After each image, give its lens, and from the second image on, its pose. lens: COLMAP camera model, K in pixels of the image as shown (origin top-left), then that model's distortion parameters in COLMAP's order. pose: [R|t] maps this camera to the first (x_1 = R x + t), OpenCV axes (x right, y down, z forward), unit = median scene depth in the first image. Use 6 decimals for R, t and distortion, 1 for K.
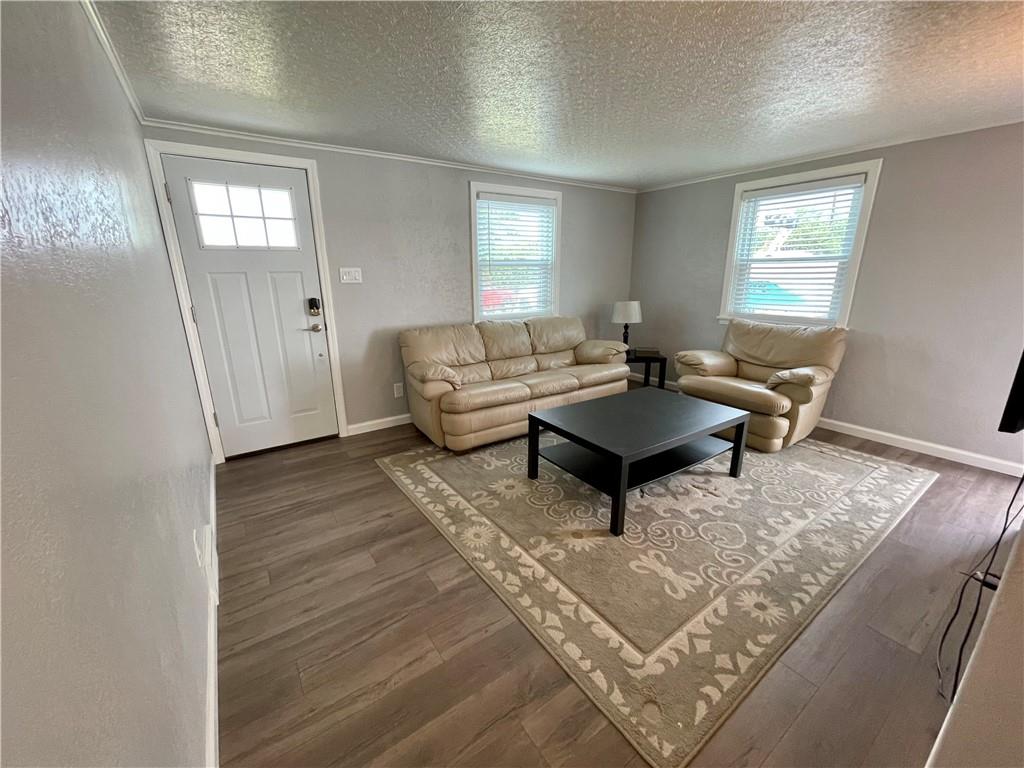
lens RADIAL K [[415.7, 0, 512.0], [0, 415.7, 384.0], [0, 0, 1]] dist [0.001890, 0.000198]
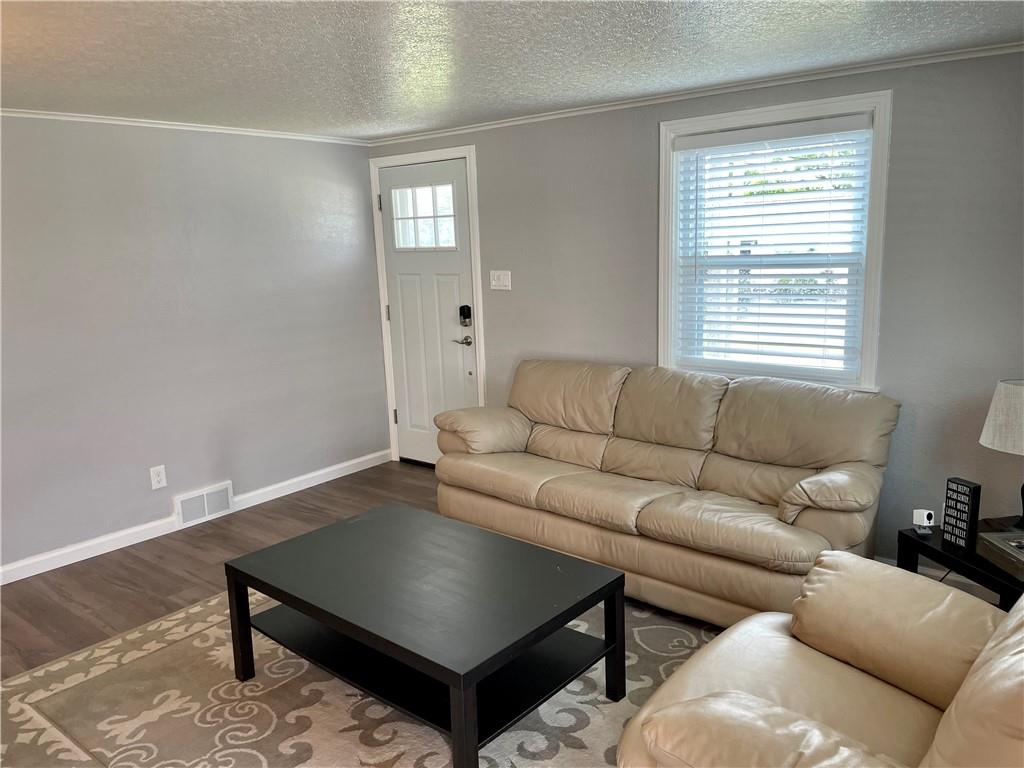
lens RADIAL K [[783.7, 0, 512.0], [0, 783.7, 384.0], [0, 0, 1]] dist [0.085796, -0.101612]
pose [[0.273022, 0.182650, -0.944510, 1.234323], [-0.224150, 0.966866, 0.122180, -0.308761], [0.935530, 0.178354, 0.304916, 0.730951]]
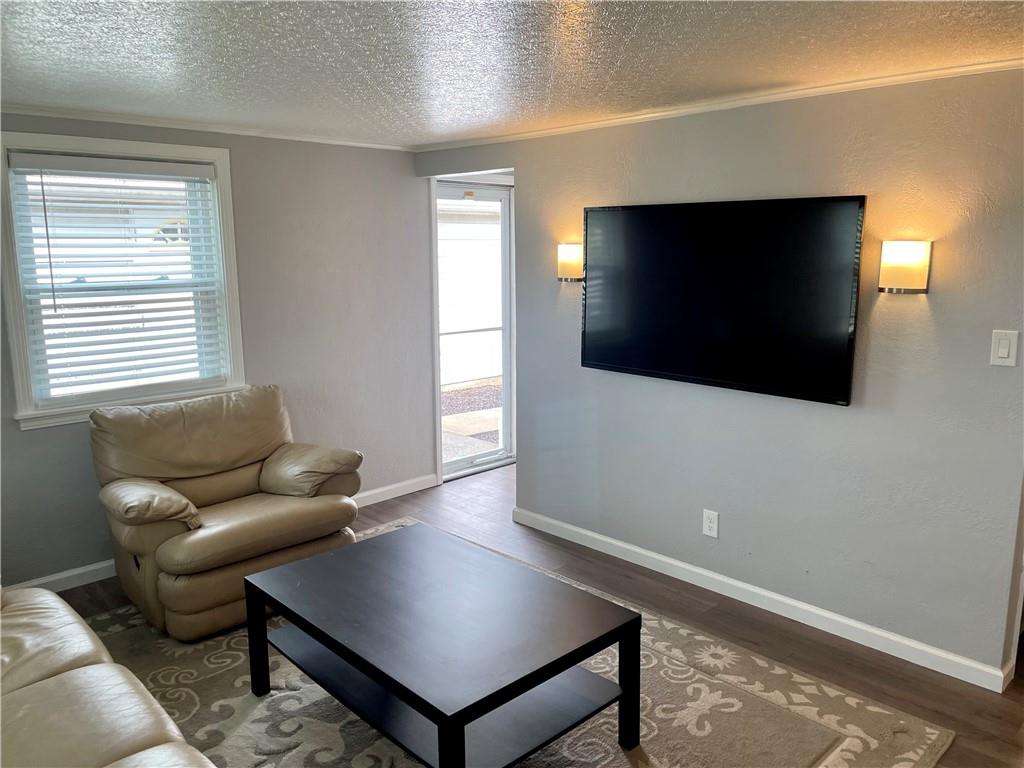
lens RADIAL K [[783.7, 0, 512.0], [0, 783.7, 384.0], [0, 0, 1]] dist [0.085796, -0.101612]
pose [[-0.159118, -0.168588, 0.972759, -0.632419], [0.265564, 0.941687, 0.206643, -0.356262], [-0.950872, 0.291210, -0.105069, 0.899563]]
